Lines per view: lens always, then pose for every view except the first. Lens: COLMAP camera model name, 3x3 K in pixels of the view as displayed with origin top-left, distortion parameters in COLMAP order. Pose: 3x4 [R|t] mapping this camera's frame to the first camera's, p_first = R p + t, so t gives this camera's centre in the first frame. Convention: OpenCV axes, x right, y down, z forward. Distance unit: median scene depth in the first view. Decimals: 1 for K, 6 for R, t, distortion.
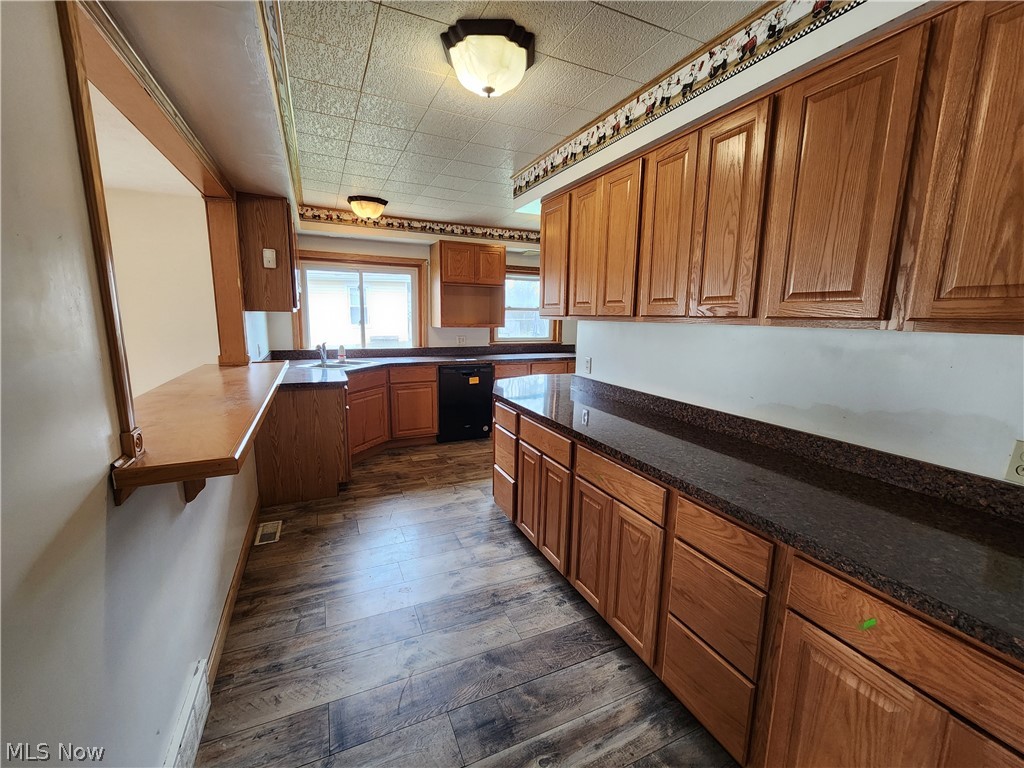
lens RADIAL K [[429.5, 0, 516.0], [0, 429.5, 385.6], [0, 0, 1]] dist [-0.000153, 0.000030]
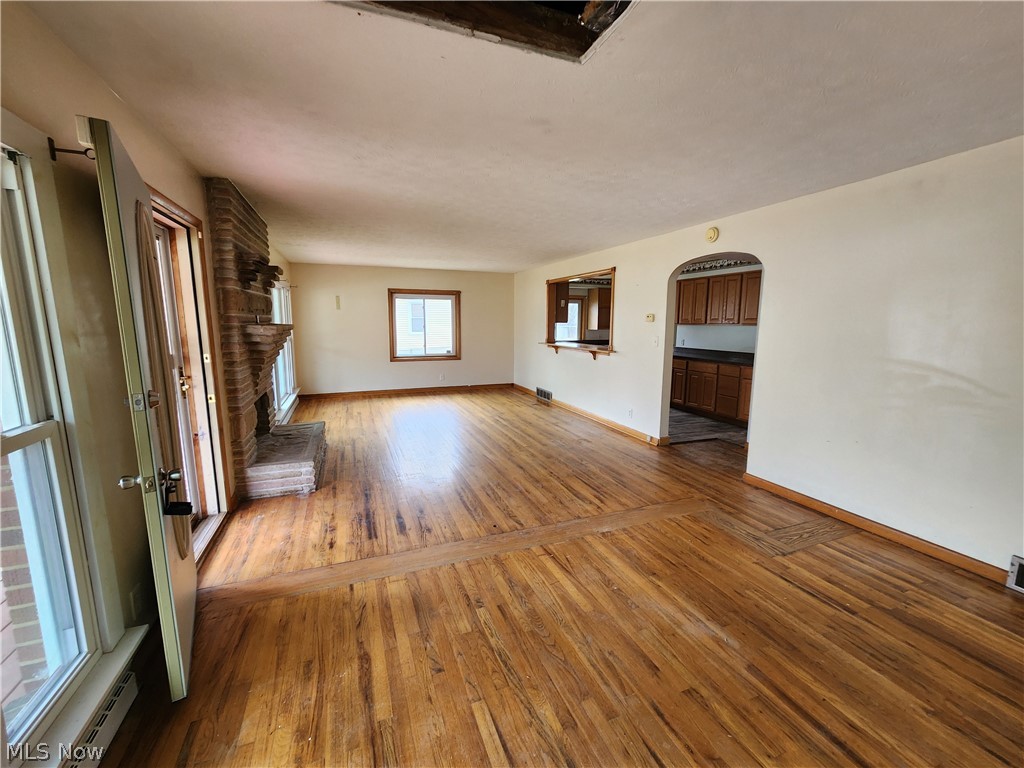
lens RADIAL K [[429.5, 0, 516.0], [0, 429.5, 385.6], [0, 0, 1]] dist [-0.000153, 0.000030]
pose [[0.998180, 0.004059, -0.060168, -0.774295], [-0.005303, 0.999775, -0.020533, 0.310525], [0.060071, 0.020815, 0.997977, -1.887897]]
